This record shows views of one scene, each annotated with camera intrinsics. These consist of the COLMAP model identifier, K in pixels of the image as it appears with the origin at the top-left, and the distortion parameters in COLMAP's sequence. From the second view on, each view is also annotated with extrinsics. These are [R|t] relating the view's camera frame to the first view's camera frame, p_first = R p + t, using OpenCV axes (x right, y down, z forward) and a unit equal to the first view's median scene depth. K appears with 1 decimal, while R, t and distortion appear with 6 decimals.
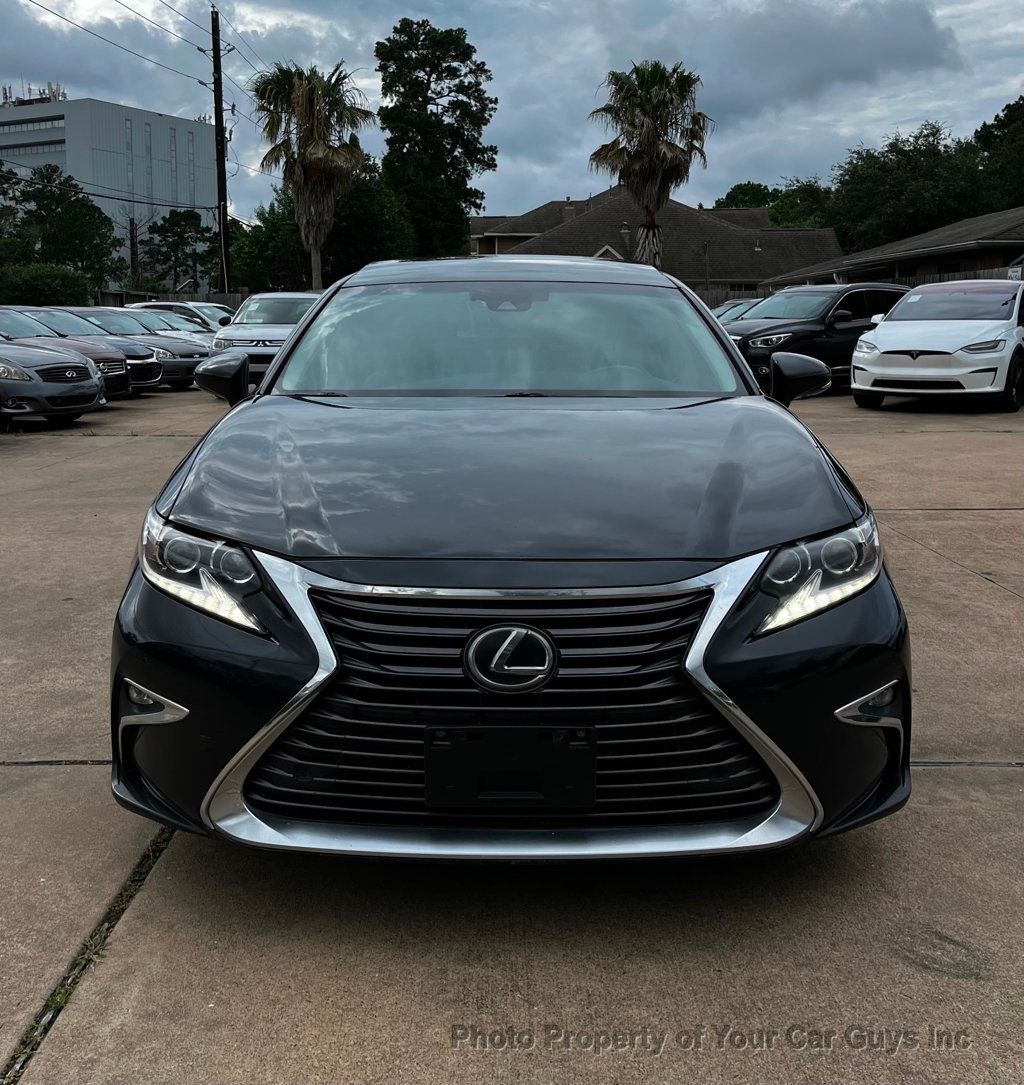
lens RADIAL K [[1182.5, 0, 516.5], [0, 1182.5, 444.7], [0, 0, 1]] dist [0.056613, -0.062868]
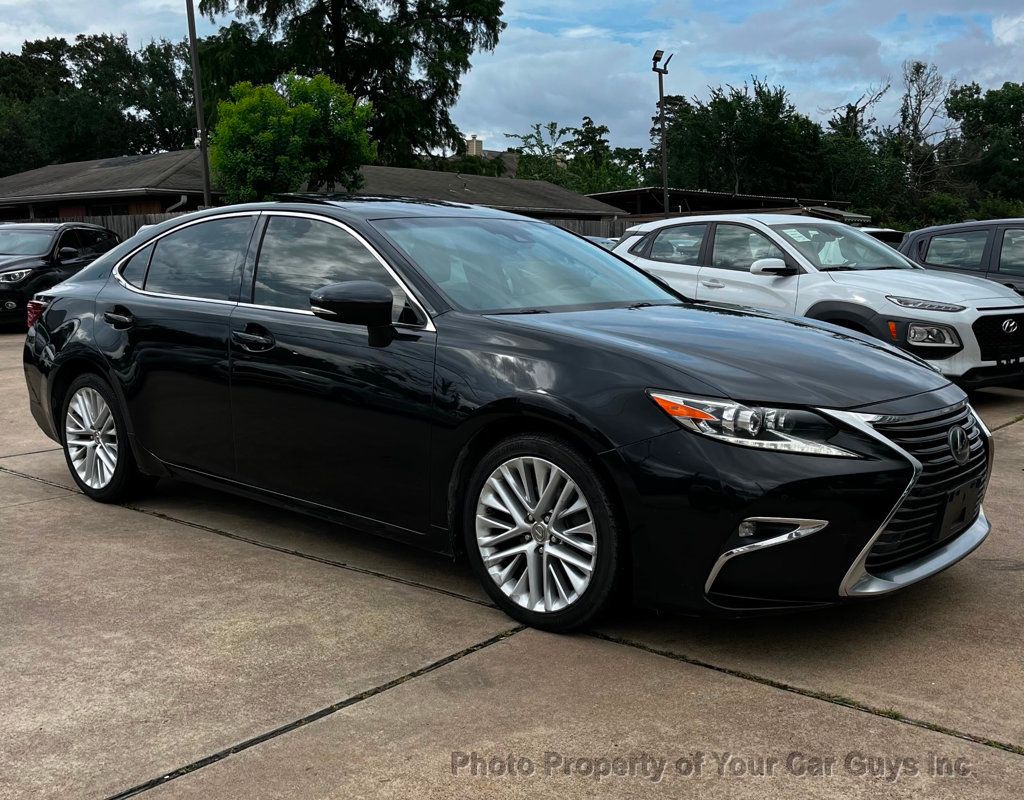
lens RADIAL K [[1034.2, 0, 514.1], [0, 1034.2, 431.6], [0, 0, 1]] dist [0.032675, -0.023014]
pose [[0.645879, -0.128415, 0.752562, -0.112383], [0.082897, 0.991720, 0.098079, -0.002935], [-0.758926, -0.000962, 0.651176, 0.036831]]
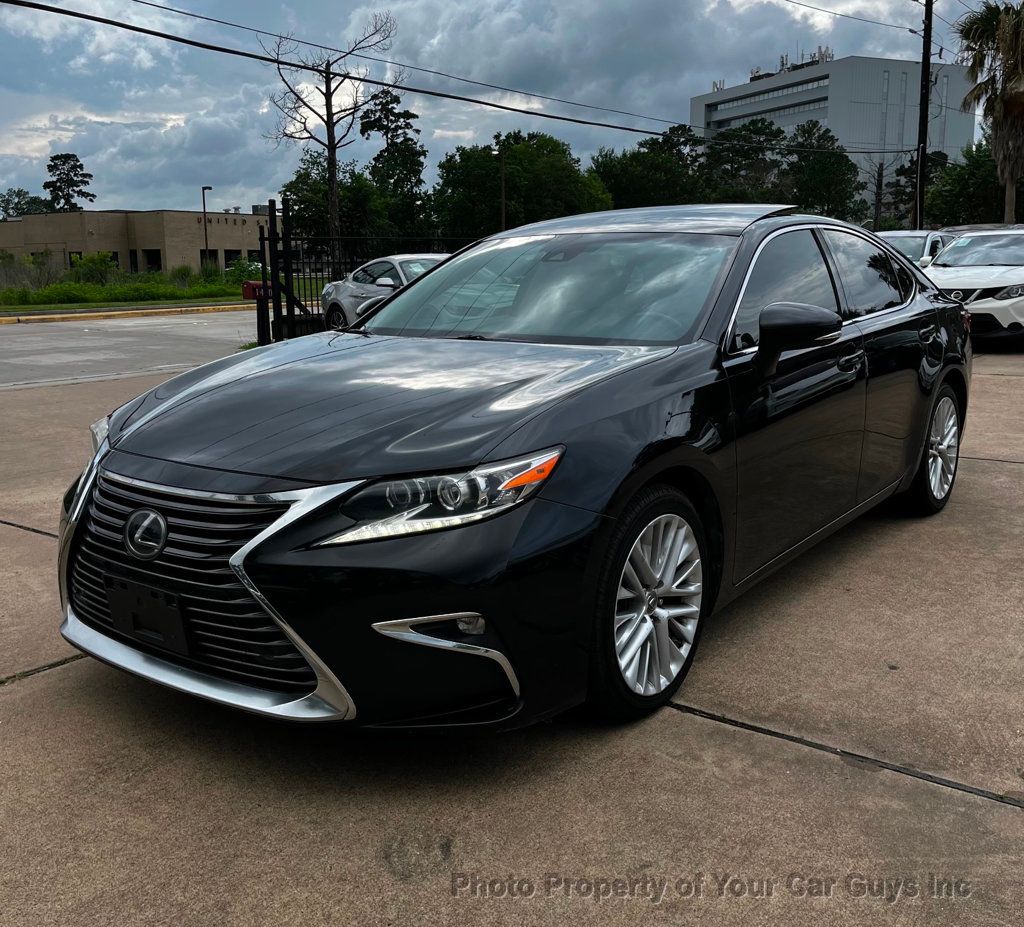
lens RADIAL K [[1057.3, 0, 515.5], [0, 1057.3, 438.7], [0, 0, 1]] dist [0.018611, 0.001377]
pose [[0.800458, 0.090975, -0.592444, 0.074702], [-0.051613, 0.995205, 0.083087, -0.003475], [0.597162, -0.035929, 0.801315, 0.021213]]
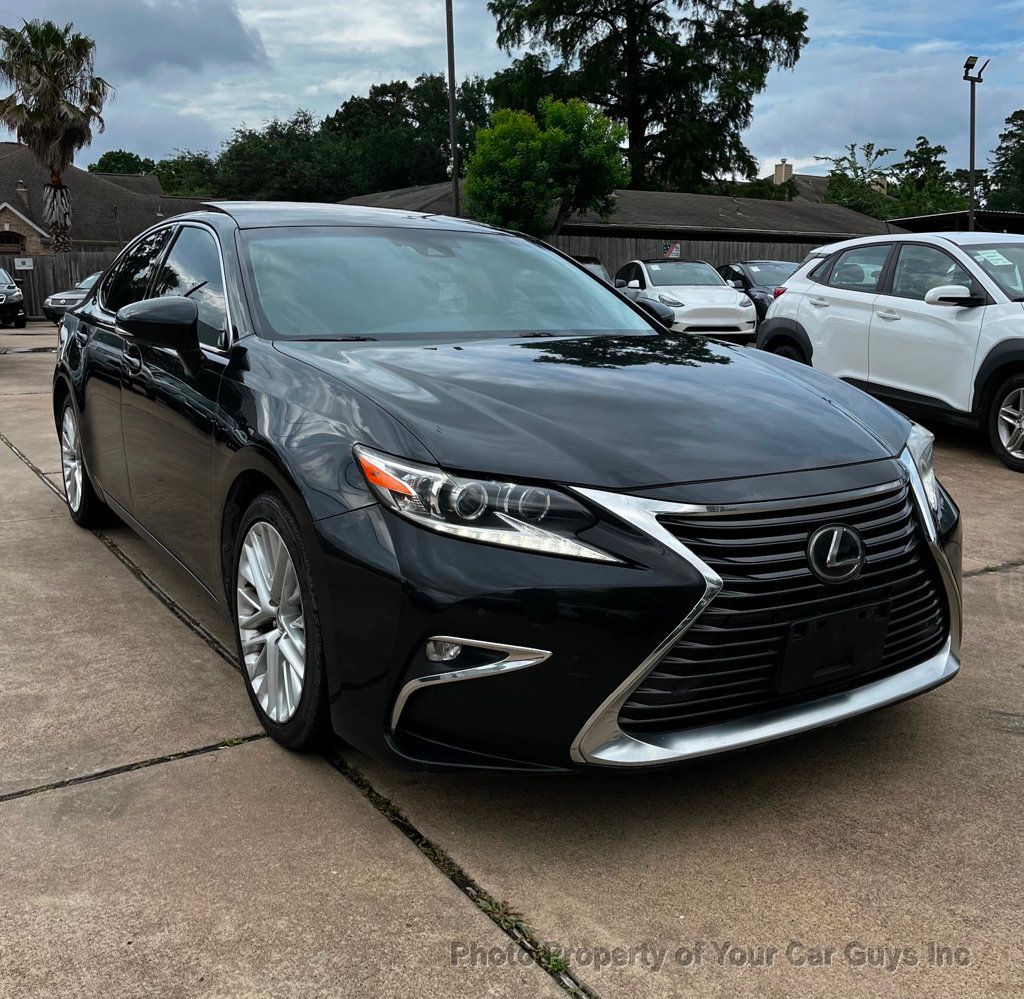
lens RADIAL K [[1035.6, 0, 509.9], [0, 1035.6, 457.5], [0, 0, 1]] dist [0.021420, 0.009227]
pose [[0.841243, -0.082514, 0.534324, -0.058380], [0.049212, 0.995869, 0.076310, -0.000412], [-0.538413, -0.037900, 0.841828, 0.023366]]
